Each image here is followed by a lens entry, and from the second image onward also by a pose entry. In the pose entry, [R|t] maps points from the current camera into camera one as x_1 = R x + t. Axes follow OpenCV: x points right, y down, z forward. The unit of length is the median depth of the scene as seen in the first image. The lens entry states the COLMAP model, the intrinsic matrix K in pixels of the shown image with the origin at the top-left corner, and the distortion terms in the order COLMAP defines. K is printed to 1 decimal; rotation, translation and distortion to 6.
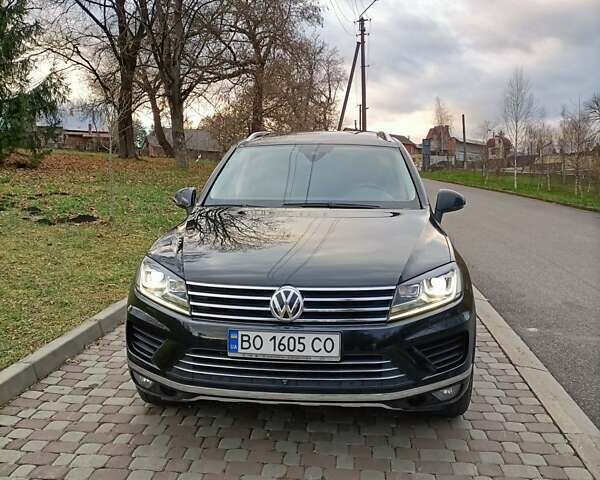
lens RADIAL K [[584.3, 0, 301.1], [0, 584.3, 239.5], [0, 0, 1]] dist [0.041626, 0.000000]
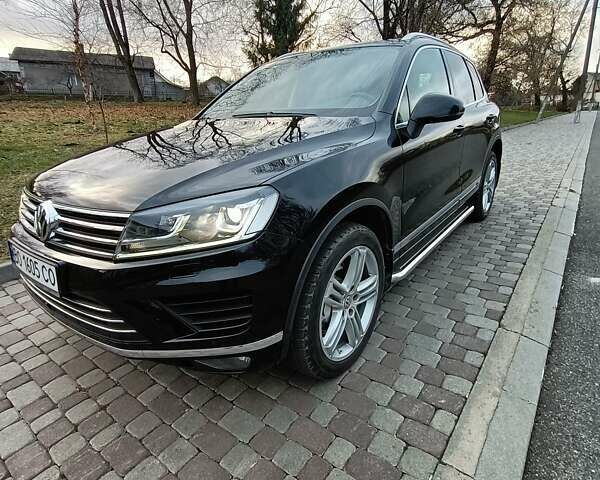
lens RADIAL K [[358.7, 0, 299.7], [0, 358.7, 234.4], [0, 0, 1]] dist [0.005923, -0.001399]
pose [[0.845831, 0.134450, -0.516230, 0.583095], [-0.027871, 0.977534, 0.208928, 0.008216], [0.532723, -0.162330, 0.830576, 0.766919]]
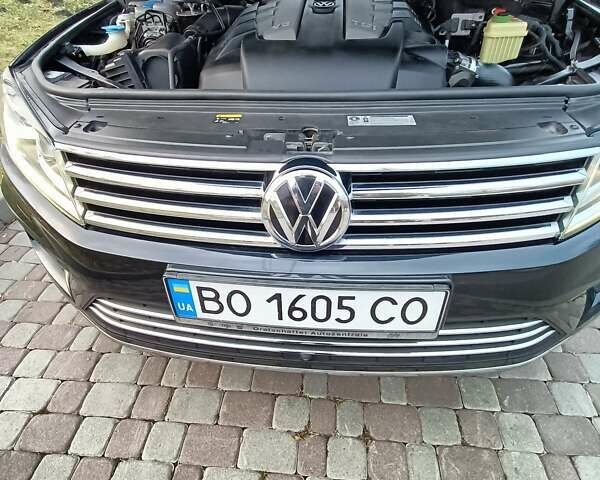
lens RADIAL K [[358.7, 0, 296.6], [0, 358.7, 234.3], [0, 0, 1]] dist [0.005923, -0.001399]
pose [[0.999316, -0.027701, -0.024503, -0.025398], [0.036280, 0.862842, 0.504170, 0.007282], [0.007176, -0.504714, 0.863257, 0.801722]]
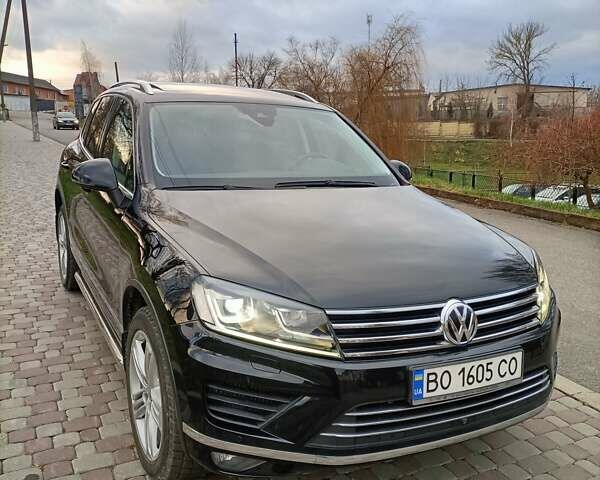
lens RADIAL K [[584.3, 0, 296.9], [0, 584.3, 241.3], [0, 0, 1]] dist [0.041626, 0.000000]
pose [[0.847721, -0.081199, 0.524190, -0.618878], [0.036249, 0.994772, 0.095471, -0.081904], [-0.529202, -0.061931, 0.846233, 0.466539]]
